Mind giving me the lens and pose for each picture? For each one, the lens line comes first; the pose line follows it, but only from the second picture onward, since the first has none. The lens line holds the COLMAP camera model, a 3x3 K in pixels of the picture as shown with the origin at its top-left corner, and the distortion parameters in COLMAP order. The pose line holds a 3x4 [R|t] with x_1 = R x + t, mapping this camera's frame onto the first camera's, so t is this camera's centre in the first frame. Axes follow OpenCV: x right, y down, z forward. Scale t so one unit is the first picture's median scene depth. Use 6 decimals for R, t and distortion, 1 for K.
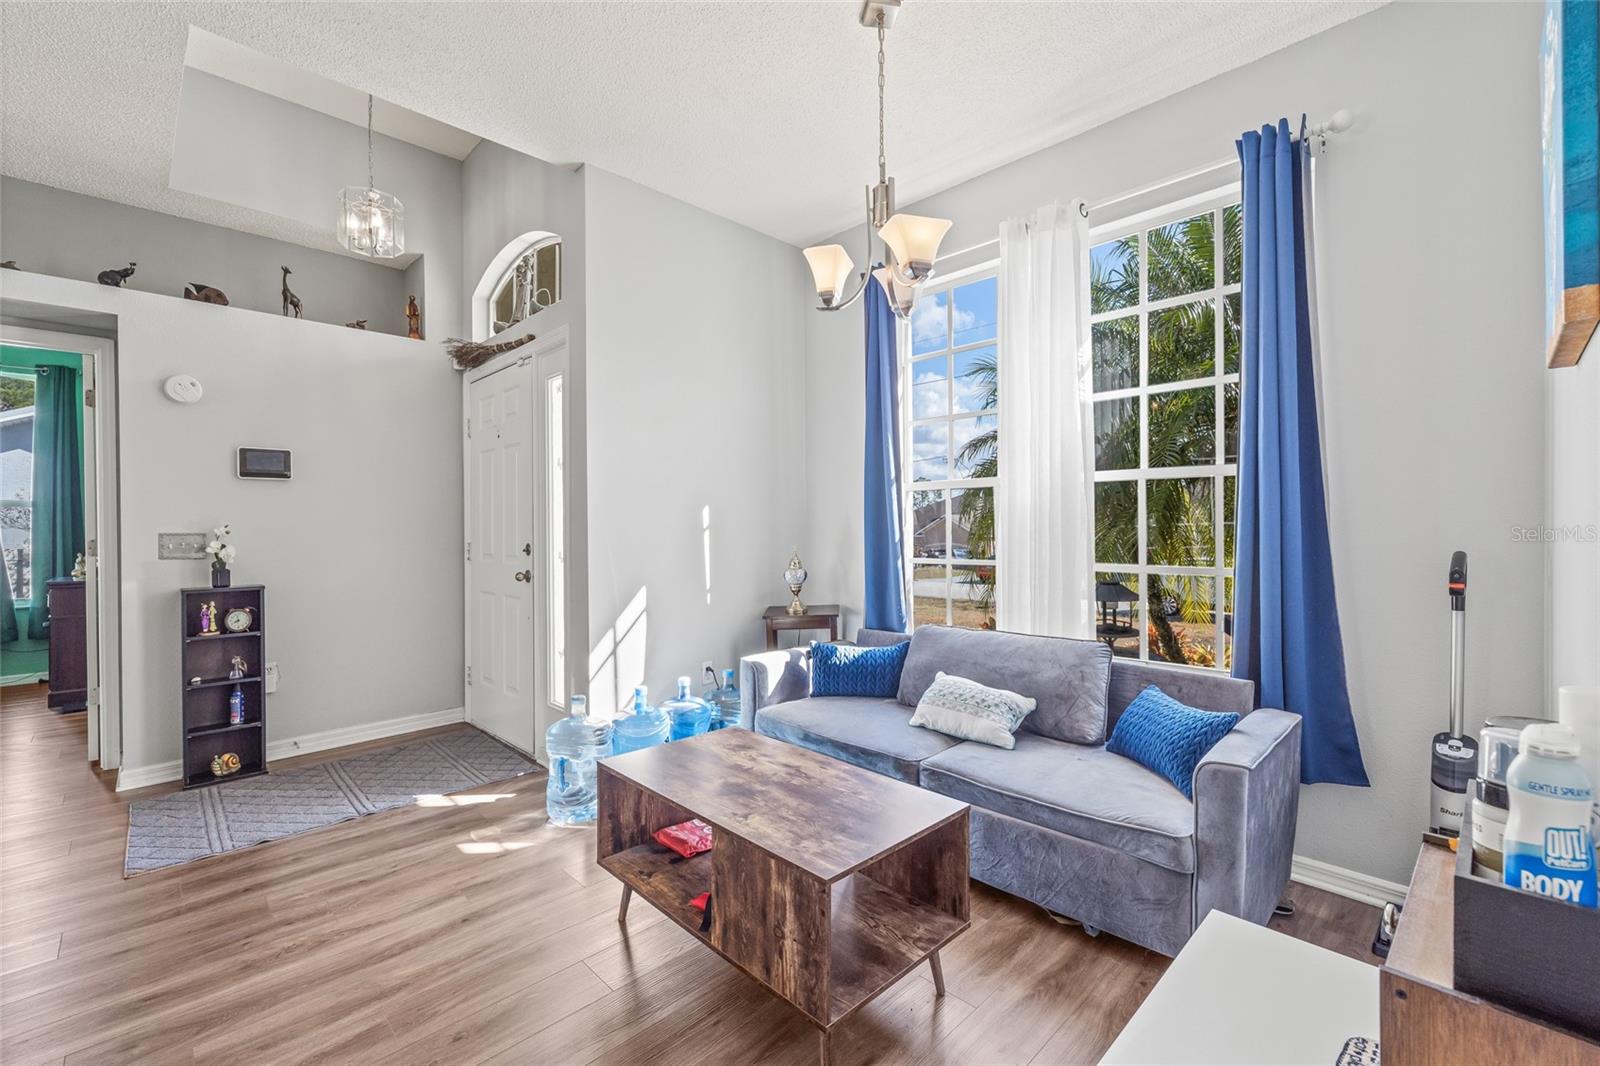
lens RADIAL K [[689.5, 0, 800.1], [0, 689.5, 528.6], [0, 0, 1]] dist [0.001073, -0.000035]
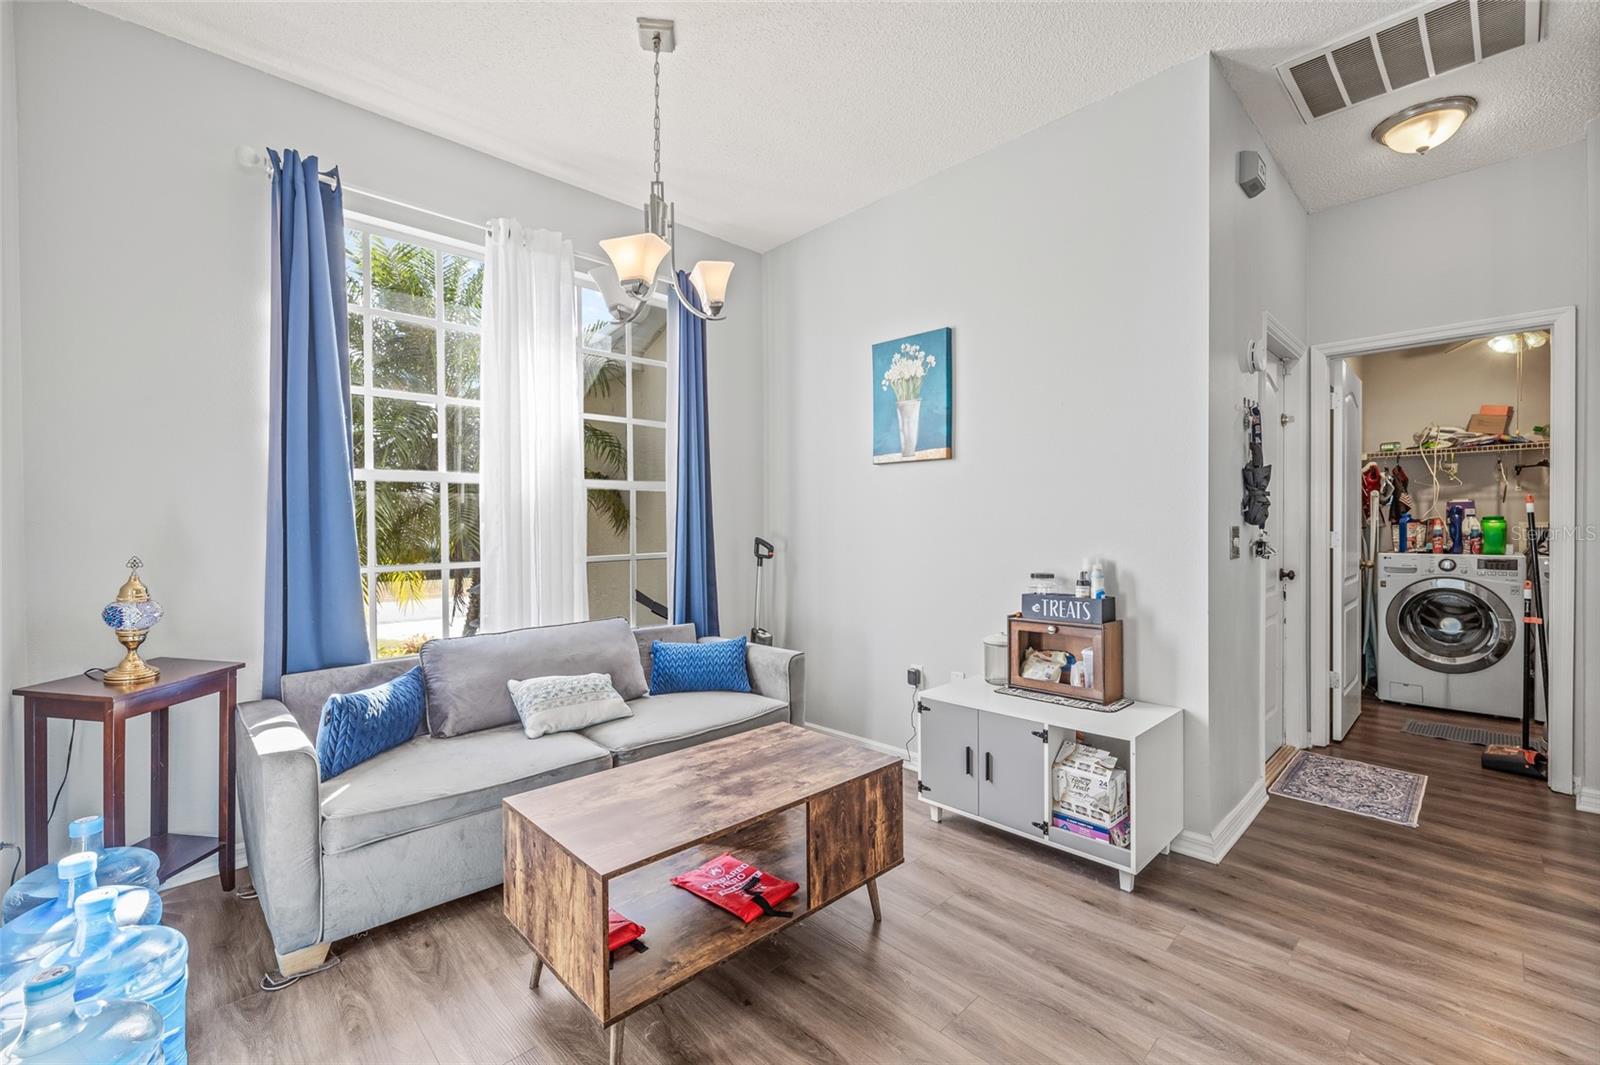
lens RADIAL K [[670.6, 0, 800.0], [0, 670.6, 532.5], [0, 0, 1]] dist [0.000110, 0.000191]
pose [[0.001564, -0.005445, 0.999984, -0.707486], [0.009158, 0.999943, 0.005430, 0.006643], [-0.999957, 0.009149, 0.001613, 0.613319]]
